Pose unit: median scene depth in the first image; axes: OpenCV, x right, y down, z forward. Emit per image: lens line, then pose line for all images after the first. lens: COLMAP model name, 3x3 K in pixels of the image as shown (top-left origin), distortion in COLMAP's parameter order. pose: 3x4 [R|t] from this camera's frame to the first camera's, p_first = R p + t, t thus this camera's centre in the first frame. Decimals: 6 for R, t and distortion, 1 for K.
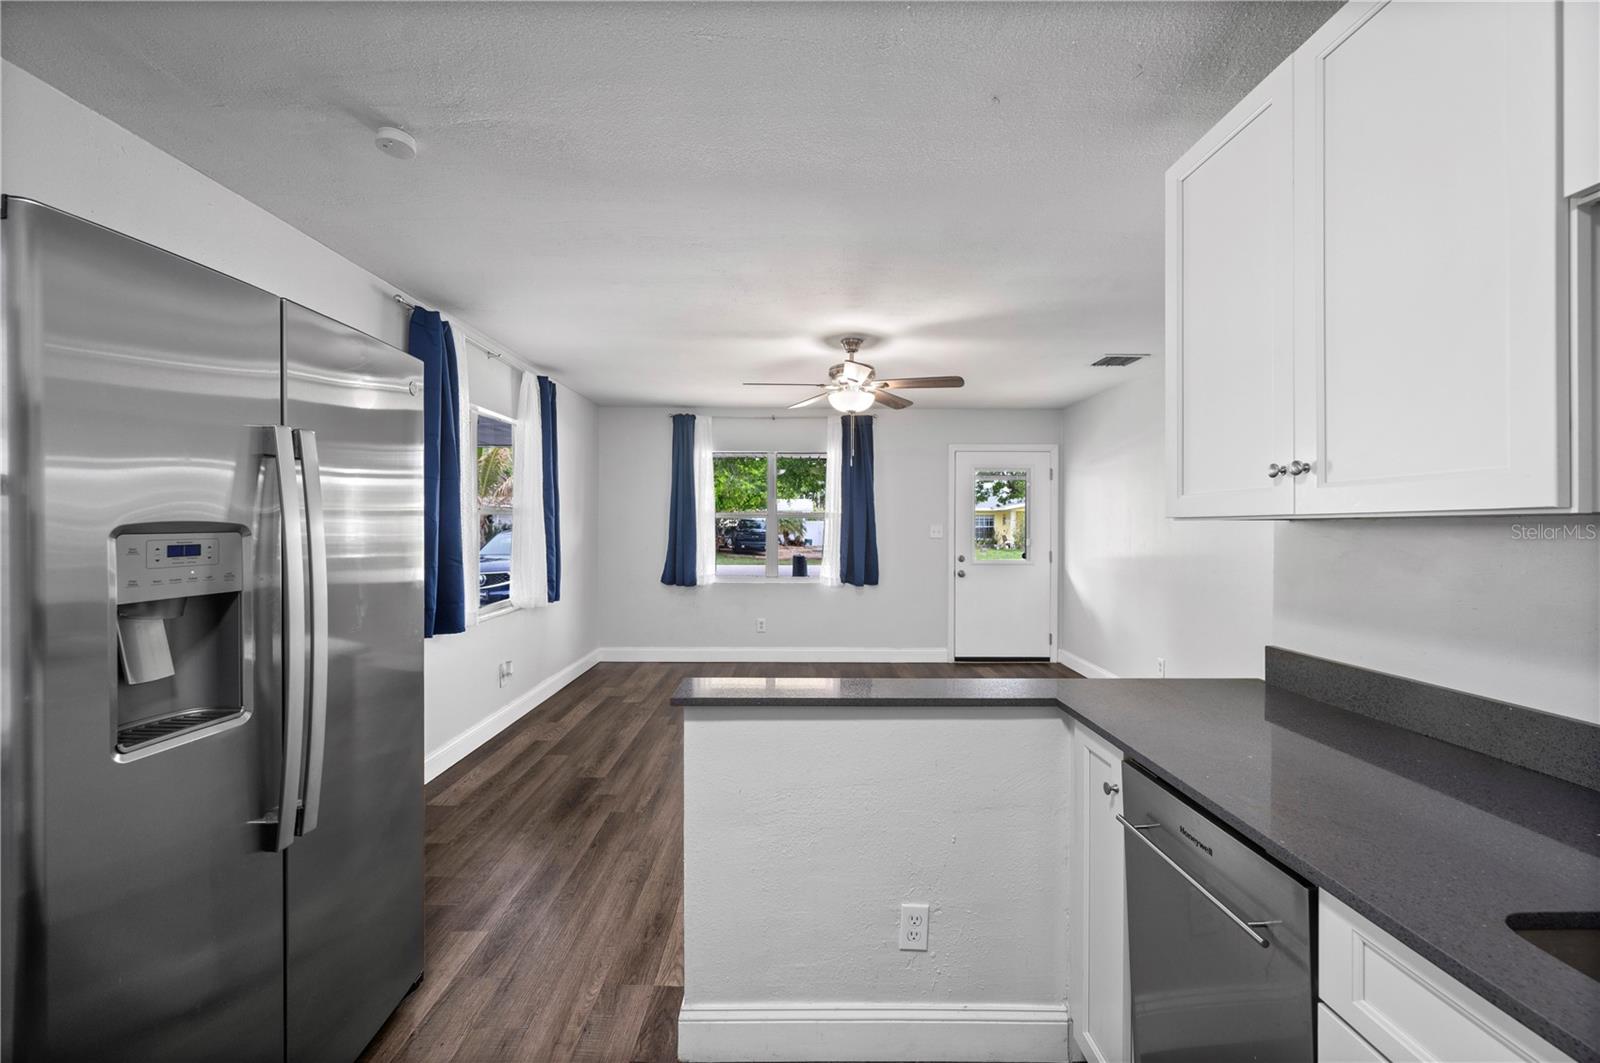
lens RADIAL K [[630.5, 0, 799.3], [0, 630.5, 527.0], [0, 0, 1]] dist [0.002814, -0.000119]
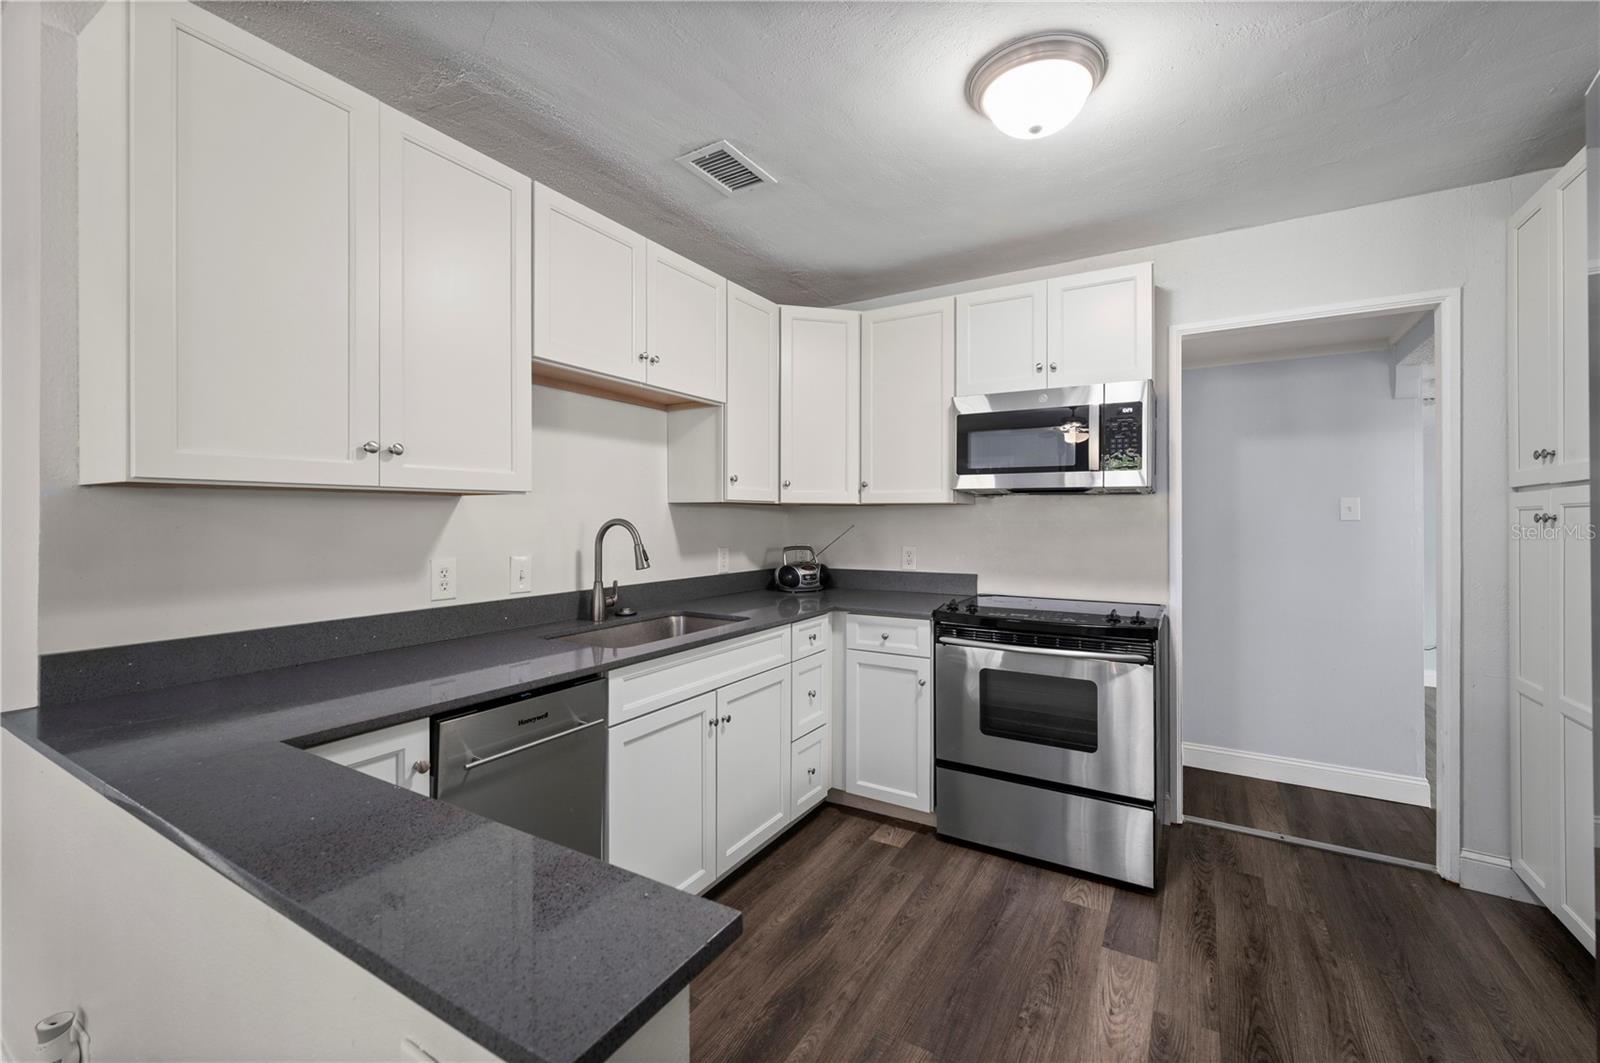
lens RADIAL K [[657.0, 0, 800.4], [0, 657.0, 516.4], [0, 0, 1]] dist [0.001512, -0.000173]
pose [[-0.851590, -0.002023, 0.524205, -0.118325], [-0.003353, 0.999993, -0.001587, 0.007975], [-0.524198, -0.003109, -0.851591, 0.354247]]
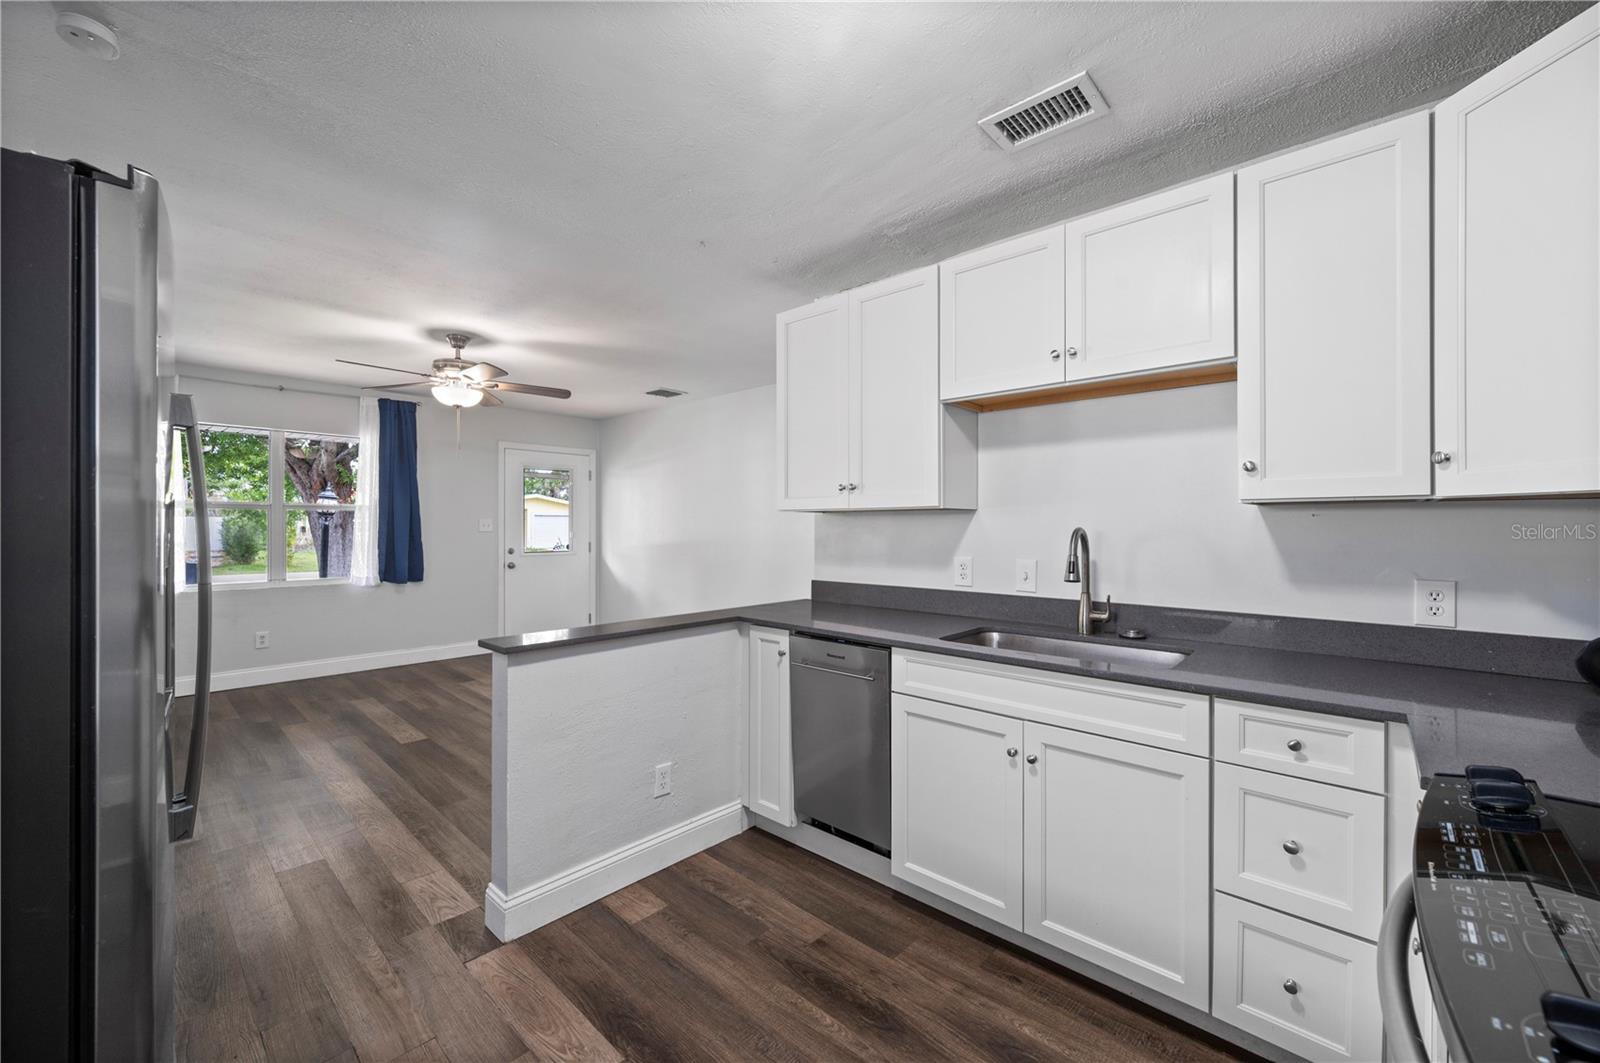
lens RADIAL K [[630.5, 0, 799.3], [0, 630.5, 527.0], [0, 0, 1]] dist [0.002814, -0.000119]
pose [[0.684317, -0.002760, 0.729179, -0.190902], [0.000943, 0.999995, 0.002899, 0.007844], [-0.729184, -0.001296, 0.684316, -0.072625]]
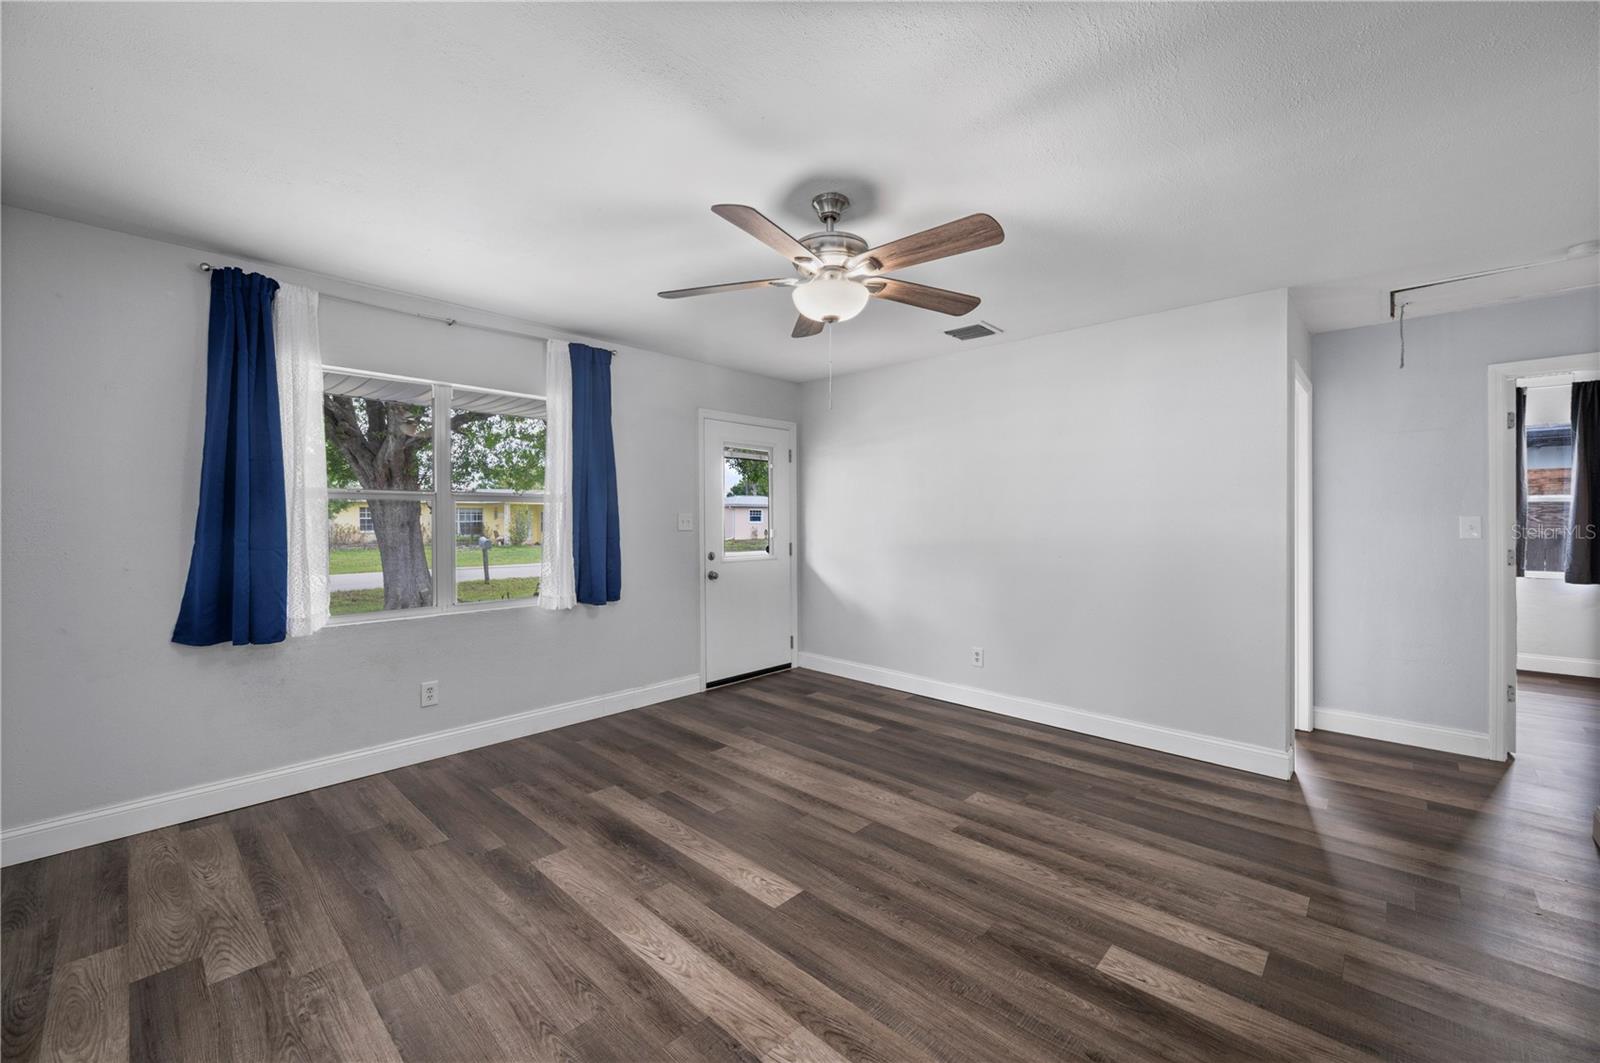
lens RADIAL K [[634.8, 0, 799.2], [0, 634.8, 520.0], [0, 0, 1]] dist [0.000430, -0.000091]
pose [[0.687619, -0.007108, 0.726037, -0.254264], [0.009153, 0.999957, 0.001121, 0.005942], [-0.726014, 0.005875, 0.687655, 0.401831]]
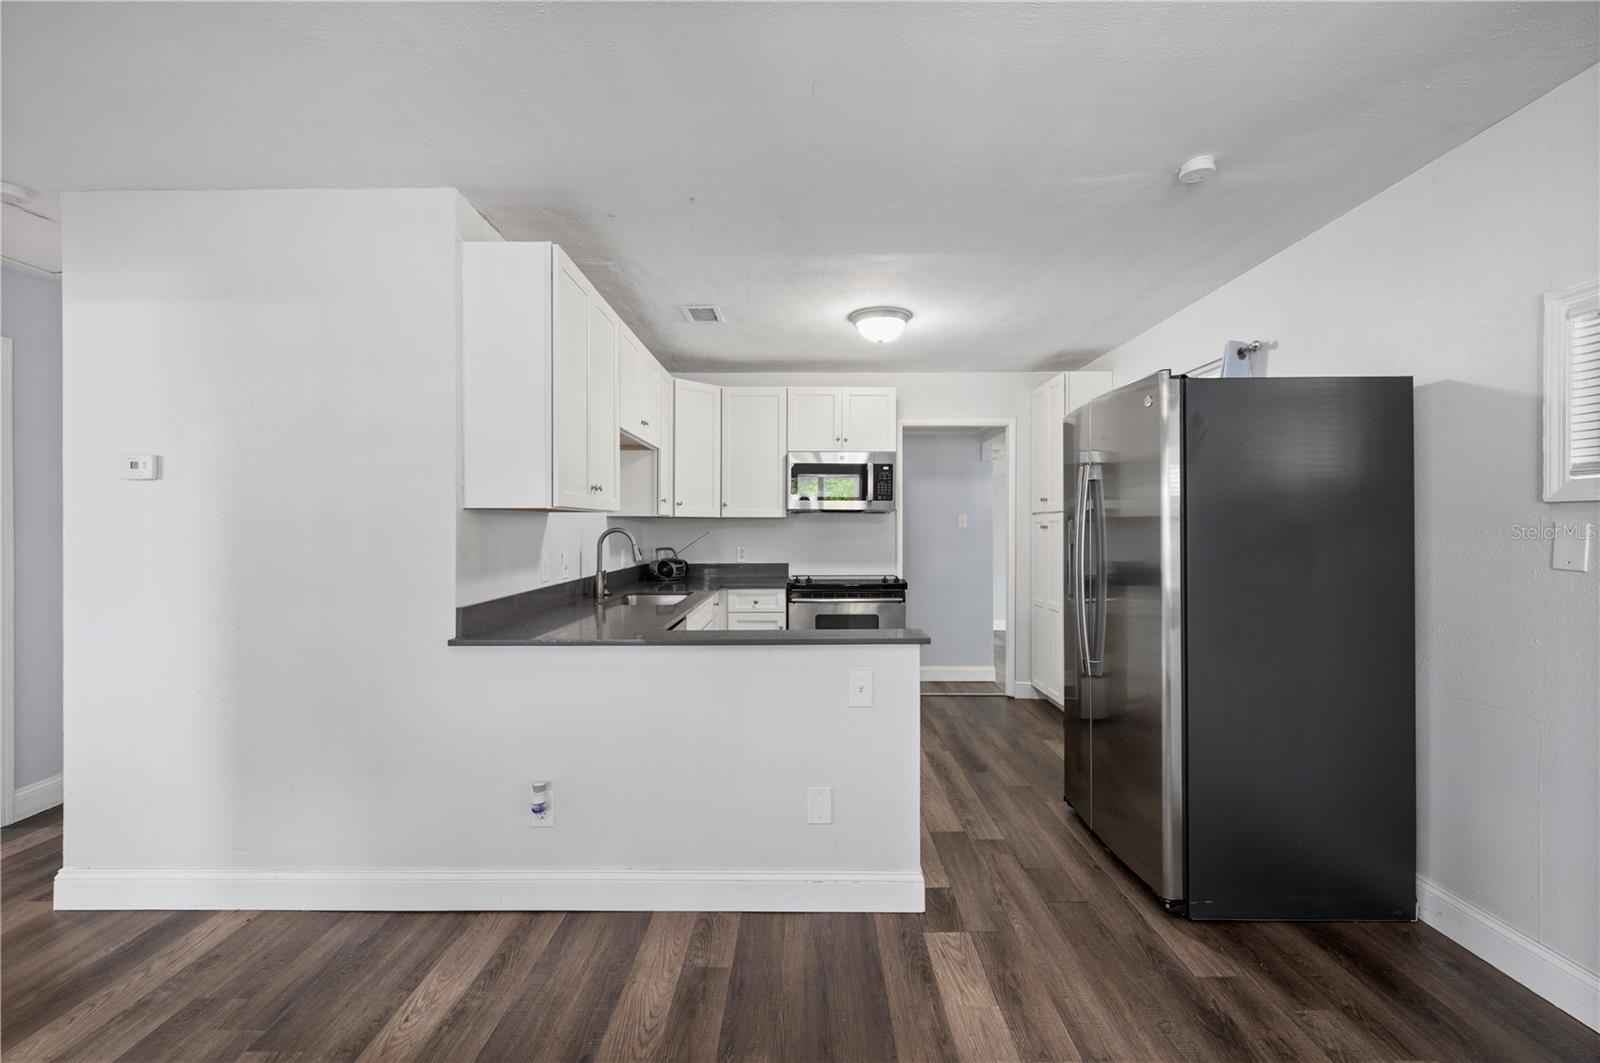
lens RADIAL K [[687.0, 0, 800.0], [0, 687.0, 531.5], [0, 0, 1]] dist [-0.002448, -0.000199]
pose [[-0.999851, -0.003152, 0.016979, 0.014137], [-0.003039, 0.999973, 0.006645, 0.007973], [-0.016999, 0.006593, -0.999834, 0.701436]]
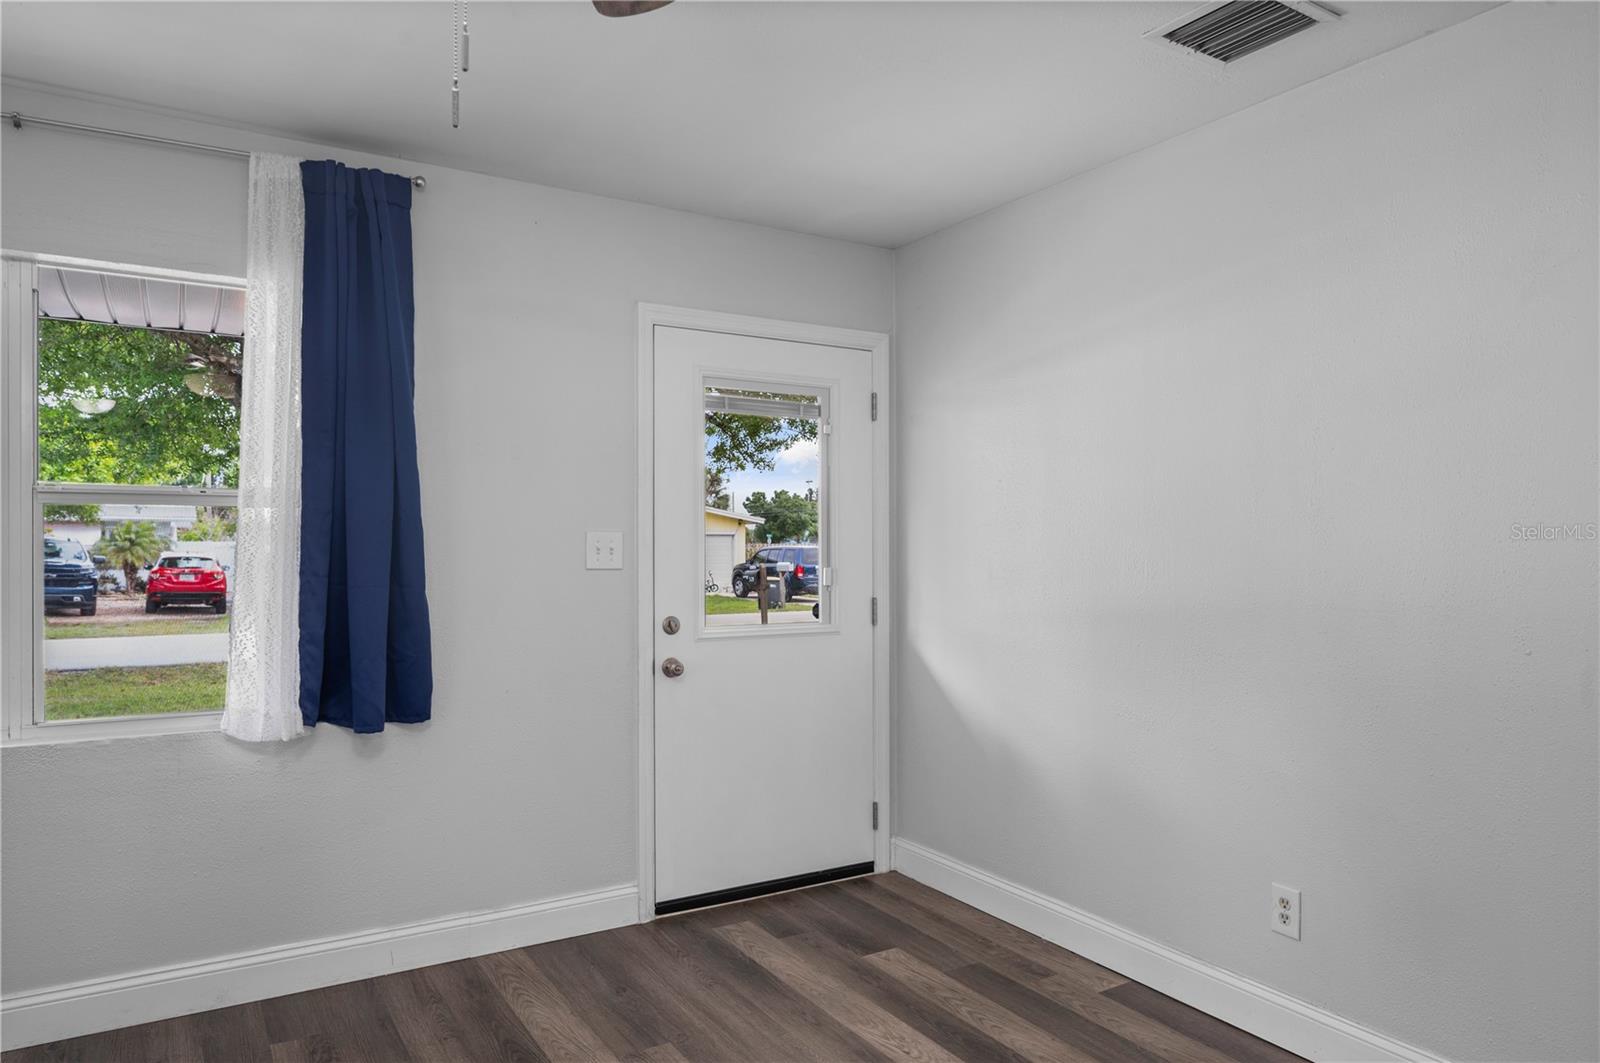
lens RADIAL K [[1044.2, 0, 802.4], [0, 1044.2, 545.2], [0, 0, 1]] dist [-0.008299, 0.000891]
pose [[0.853378, -0.002654, 0.521286, 0.012449], [0.006511, 0.999963, -0.005569, 0.008913], [-0.521253, 0.008147, 0.853364, 0.481833]]
